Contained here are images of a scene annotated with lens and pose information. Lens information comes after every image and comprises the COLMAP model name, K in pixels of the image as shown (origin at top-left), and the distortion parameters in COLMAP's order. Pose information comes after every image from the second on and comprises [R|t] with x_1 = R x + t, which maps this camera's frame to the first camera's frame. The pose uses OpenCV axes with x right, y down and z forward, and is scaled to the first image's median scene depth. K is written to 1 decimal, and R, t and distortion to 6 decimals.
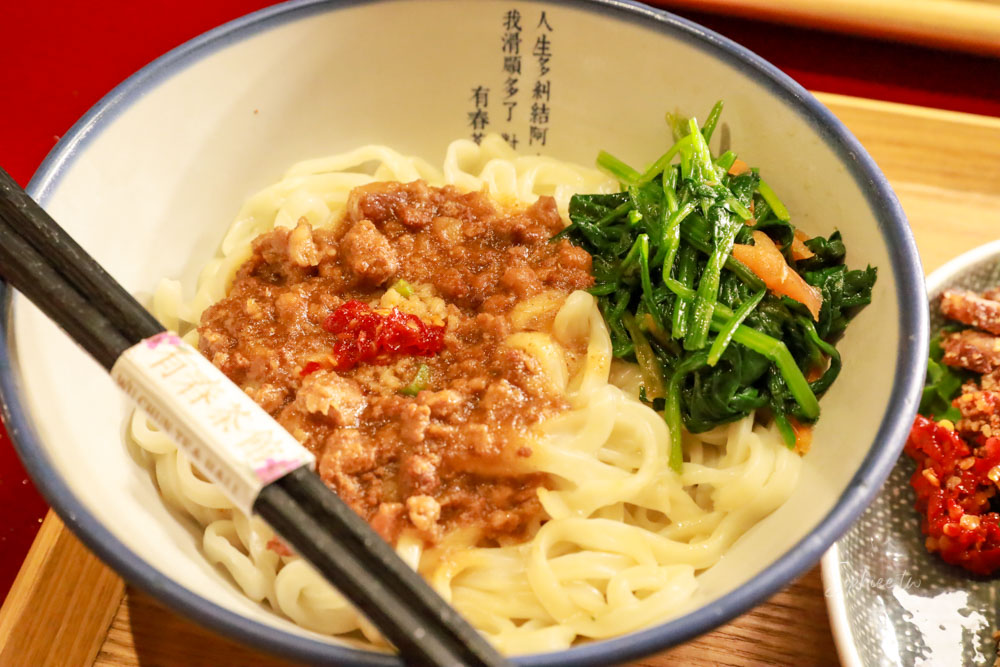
lens RADIAL K [[1693.6, 0, 512.7], [0, 1693.6, 332.7], [0, 0, 1]] dist [0.036430, 0.152990]
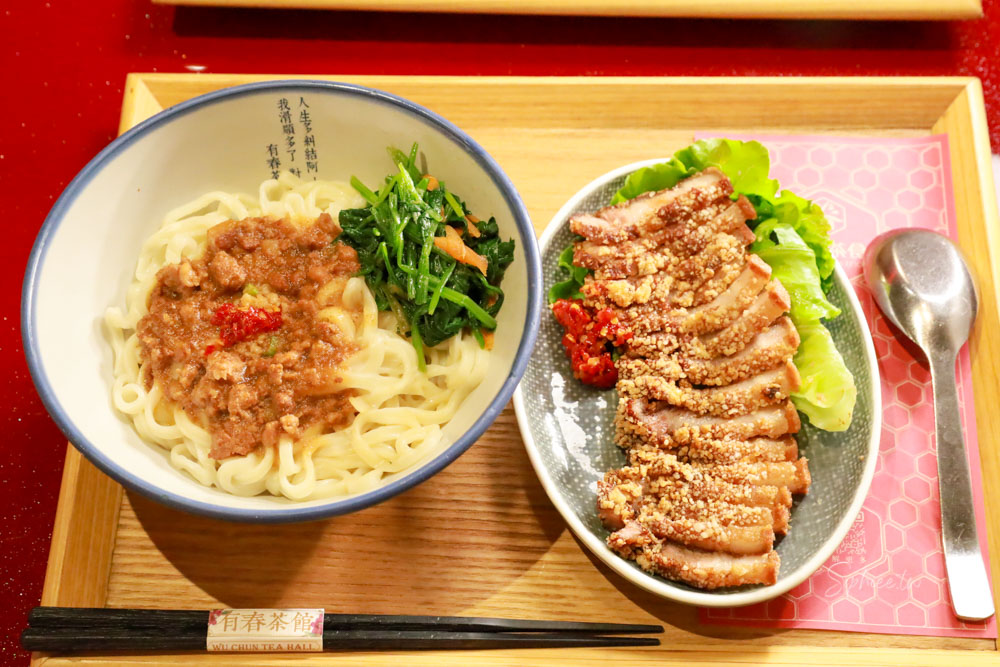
lens RADIAL K [[1693.6, 0, 512.7], [0, 1693.6, 332.7], [0, 0, 1]] dist [0.036430, 0.152990]
pose [[0.979502, -0.181448, 0.087478, 0.037713], [0.165049, 0.971897, 0.167853, -0.237200], [-0.115476, -0.149974, 0.981923, -0.751863]]
